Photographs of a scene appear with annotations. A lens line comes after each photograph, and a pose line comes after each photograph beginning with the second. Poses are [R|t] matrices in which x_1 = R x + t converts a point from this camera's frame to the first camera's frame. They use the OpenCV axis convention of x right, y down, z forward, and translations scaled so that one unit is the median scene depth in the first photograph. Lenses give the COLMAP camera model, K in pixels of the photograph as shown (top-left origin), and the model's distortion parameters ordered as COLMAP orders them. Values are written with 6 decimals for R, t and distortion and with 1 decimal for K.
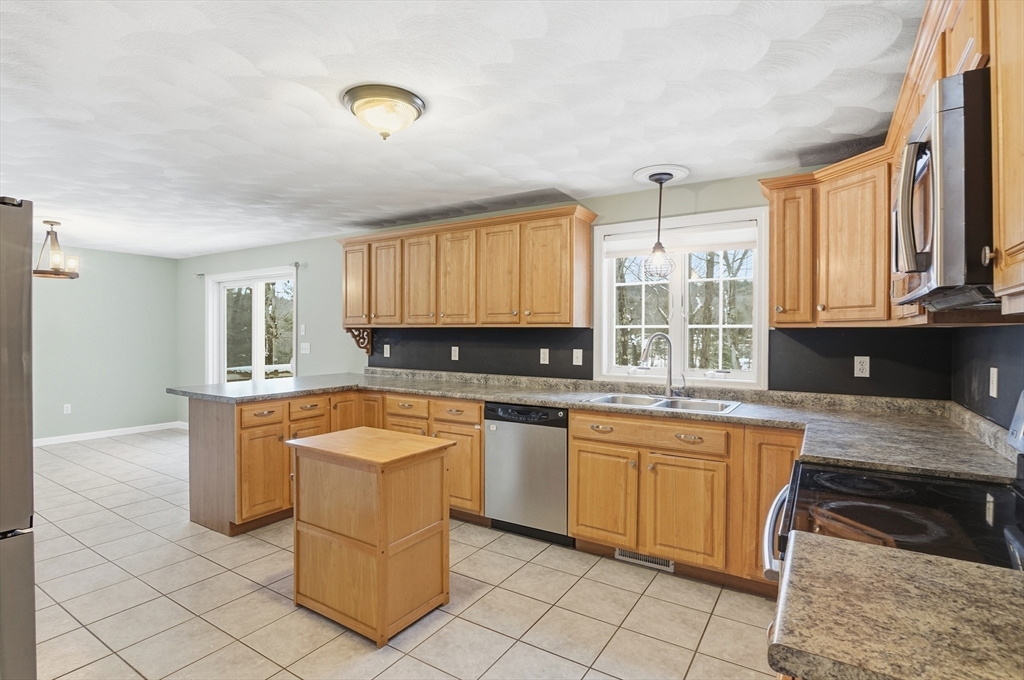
lens RADIAL K [[510.4, 0, 507.1], [0, 510.4, 338.6], [0, 0, 1]] dist [-0.006007, -0.000996]
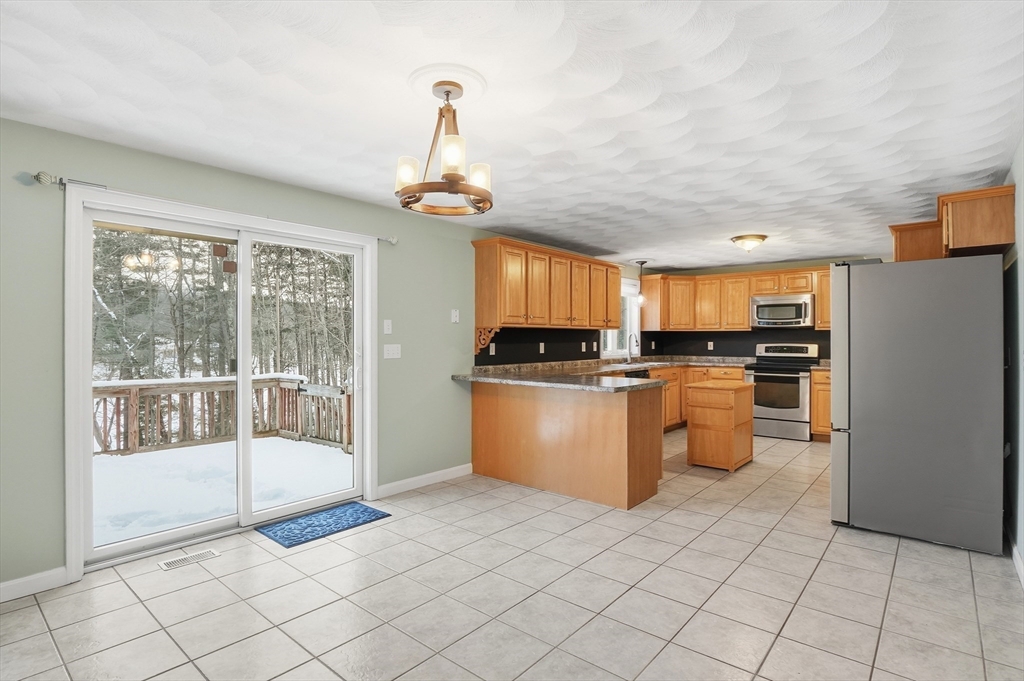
lens RADIAL K [[510.4, 0, 512.3], [0, 510.4, 337.4], [0, 0, 1]] dist [-0.006007, -0.000996]
pose [[0.134427, -0.005708, 0.990907, -1.544159], [0.008983, 0.999949, 0.004541, -0.005016], [-0.990883, 0.008291, 0.134471, 0.993985]]
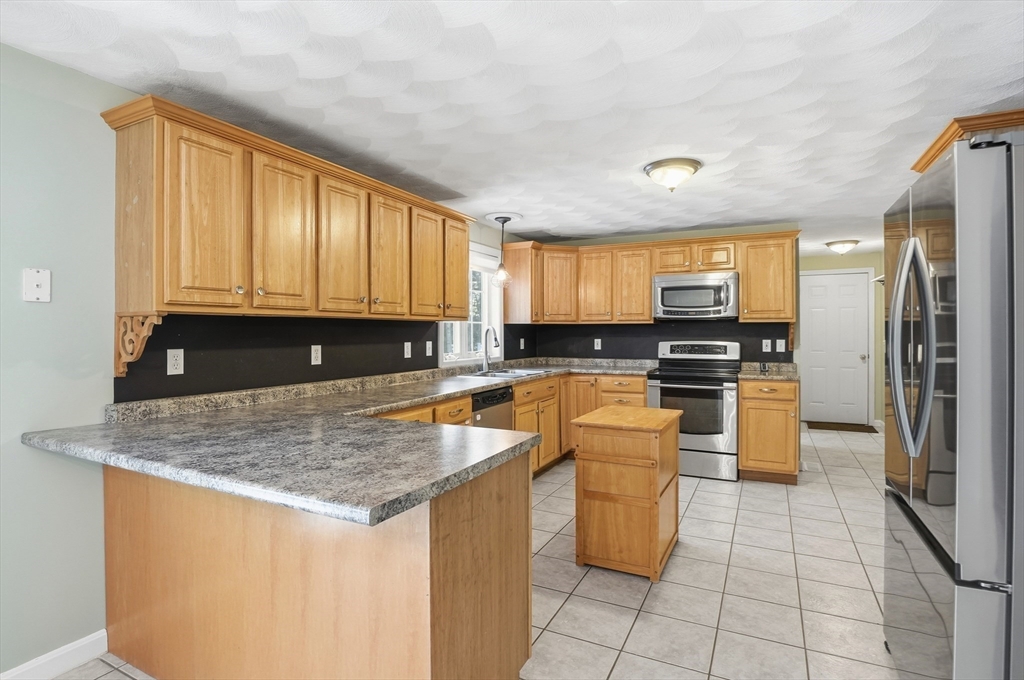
lens RADIAL K [[510.4, 0, 511.7], [0, 510.4, 331.6], [0, 0, 1]] dist [-0.006007, -0.000996]
pose [[-0.102483, -0.007288, 0.994708, -0.905433], [0.010166, 0.999913, 0.008373, -0.006376], [-0.994683, 0.010970, -0.102400, 0.890251]]
